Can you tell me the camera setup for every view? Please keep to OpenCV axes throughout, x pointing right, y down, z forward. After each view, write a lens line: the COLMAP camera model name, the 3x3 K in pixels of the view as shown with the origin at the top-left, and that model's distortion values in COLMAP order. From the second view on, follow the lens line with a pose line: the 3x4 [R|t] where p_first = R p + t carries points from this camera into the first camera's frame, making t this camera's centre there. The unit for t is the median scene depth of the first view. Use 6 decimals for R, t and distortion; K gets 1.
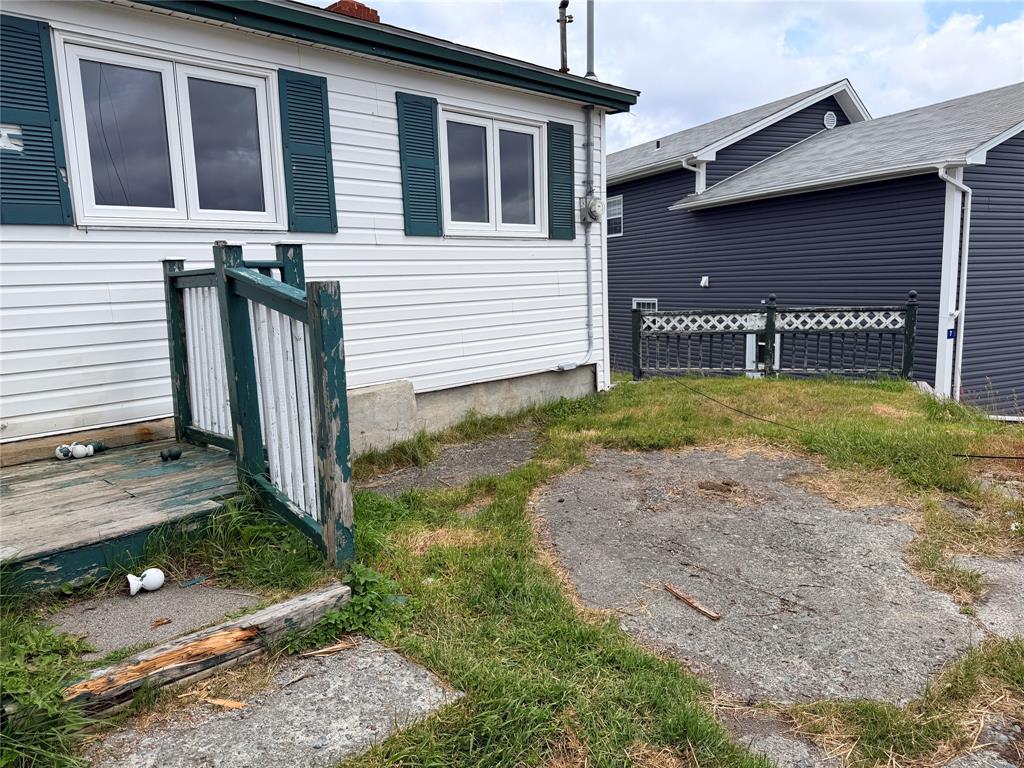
lens RADIAL K [[722.6, 0, 510.5], [0, 722.6, 390.2], [0, 0, 1]] dist [0.099119, -0.143984]
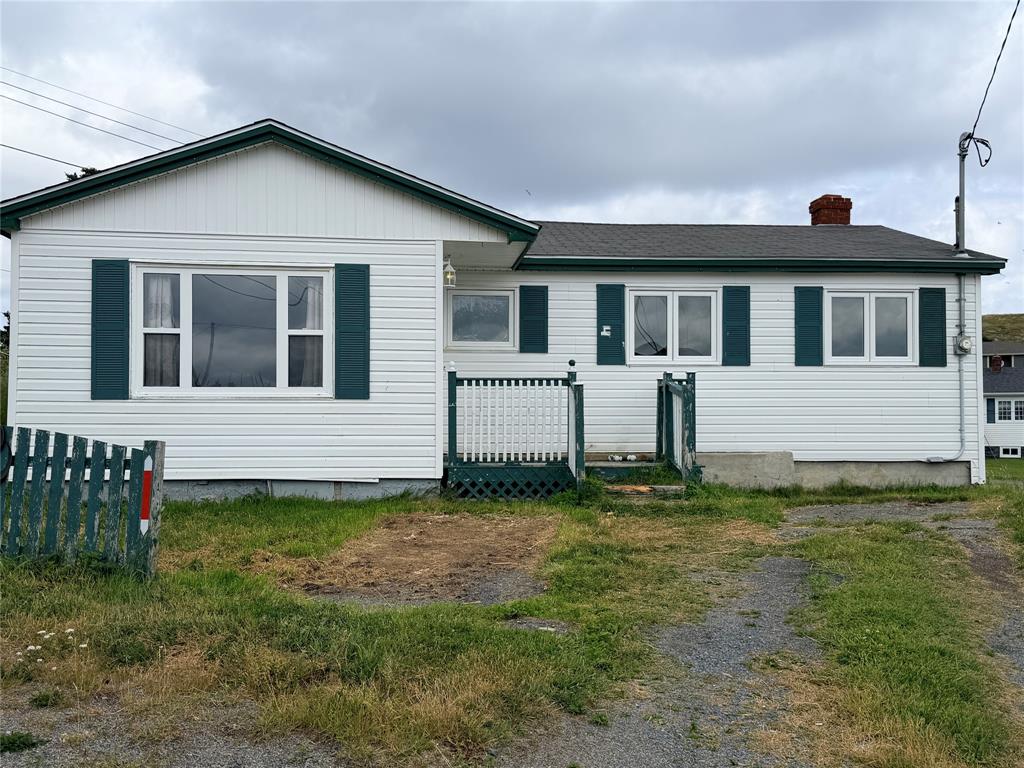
lens RADIAL K [[1005.1, 0, 509.4], [0, 1005.1, 391.5], [0, 0, 1]] dist [0.098314, -0.147664]
pose [[0.782241, 0.012960, -0.622841, 1.163414], [-0.119837, 0.984242, -0.130026, 0.335545], [0.611341, 0.176351, 0.771467, -1.756686]]
